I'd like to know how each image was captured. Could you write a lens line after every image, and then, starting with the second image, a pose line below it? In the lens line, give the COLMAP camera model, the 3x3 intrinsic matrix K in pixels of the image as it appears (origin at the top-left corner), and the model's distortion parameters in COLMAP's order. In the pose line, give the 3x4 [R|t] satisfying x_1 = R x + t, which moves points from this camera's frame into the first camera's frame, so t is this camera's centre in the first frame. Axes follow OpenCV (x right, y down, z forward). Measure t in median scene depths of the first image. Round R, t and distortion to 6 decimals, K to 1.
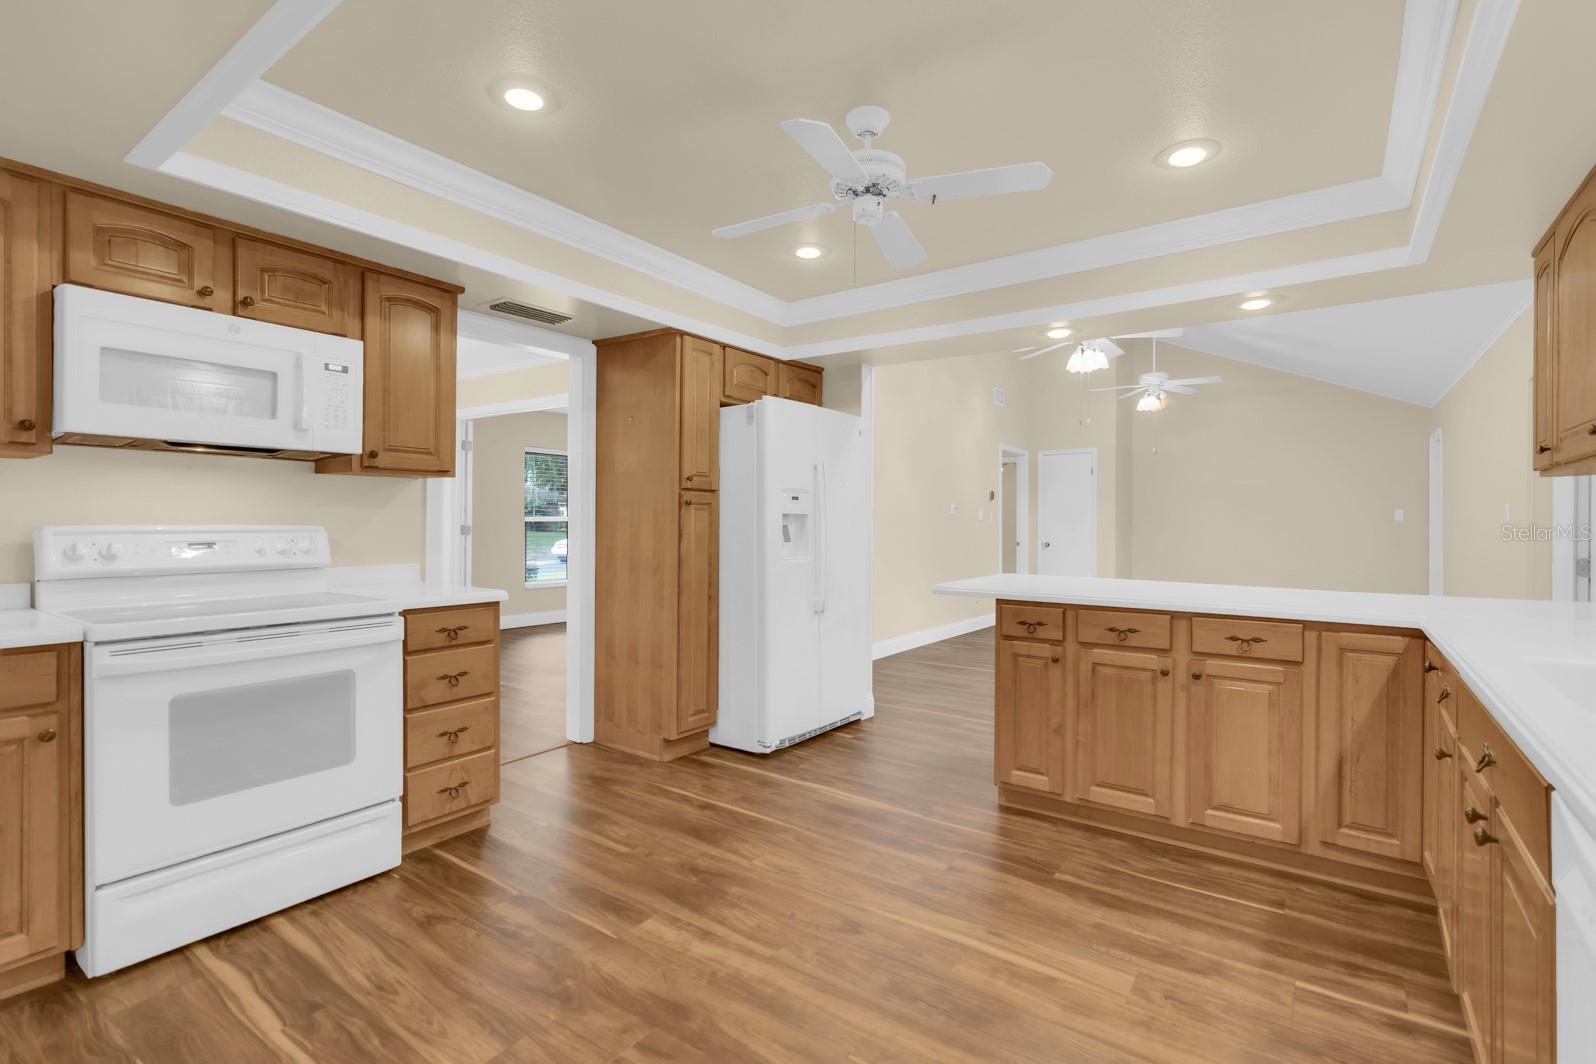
lens RADIAL K [[741.1, 0, 808.7], [0, 741.1, 524.7], [0, 0, 1]] dist [-0.000258, 0.000250]
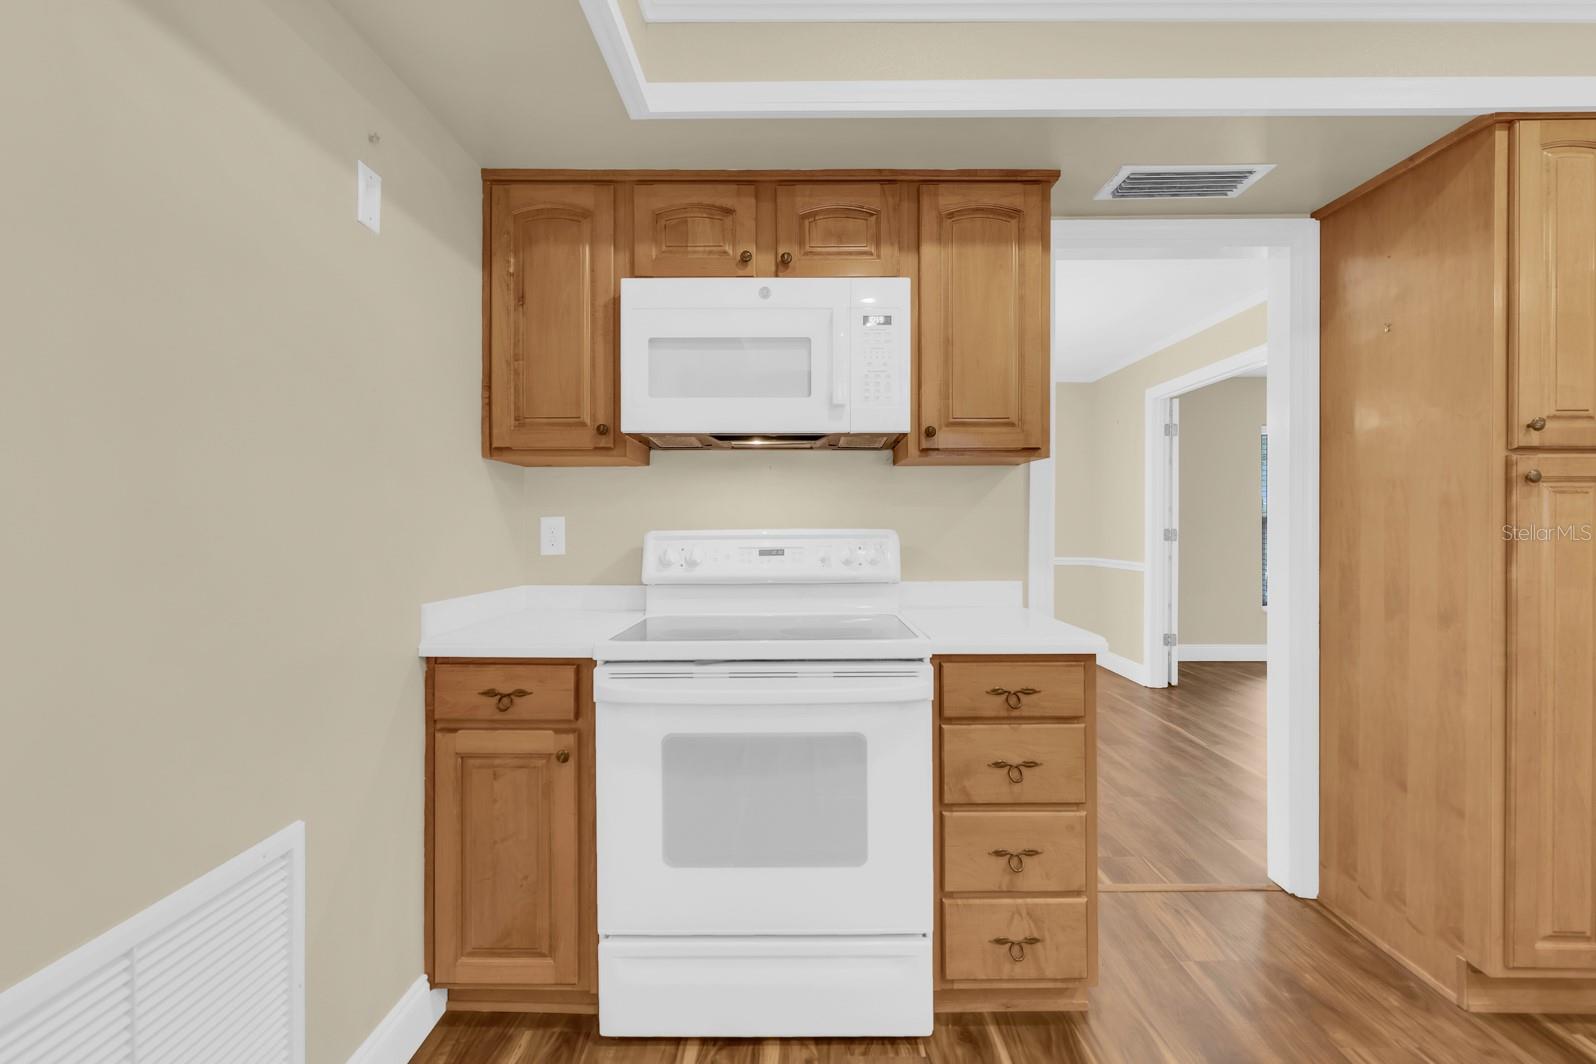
lens RADIAL K [[756.2, 0, 801.2], [0, 756.2, 526.2], [0, 0, 1]] dist [-0.001023, -0.000794]
pose [[0.574851, -0.006387, -0.818233, -0.052288], [0.003871, 0.999980, -0.005086, 0.001439], [0.818249, -0.000243, 0.574864, 0.471686]]
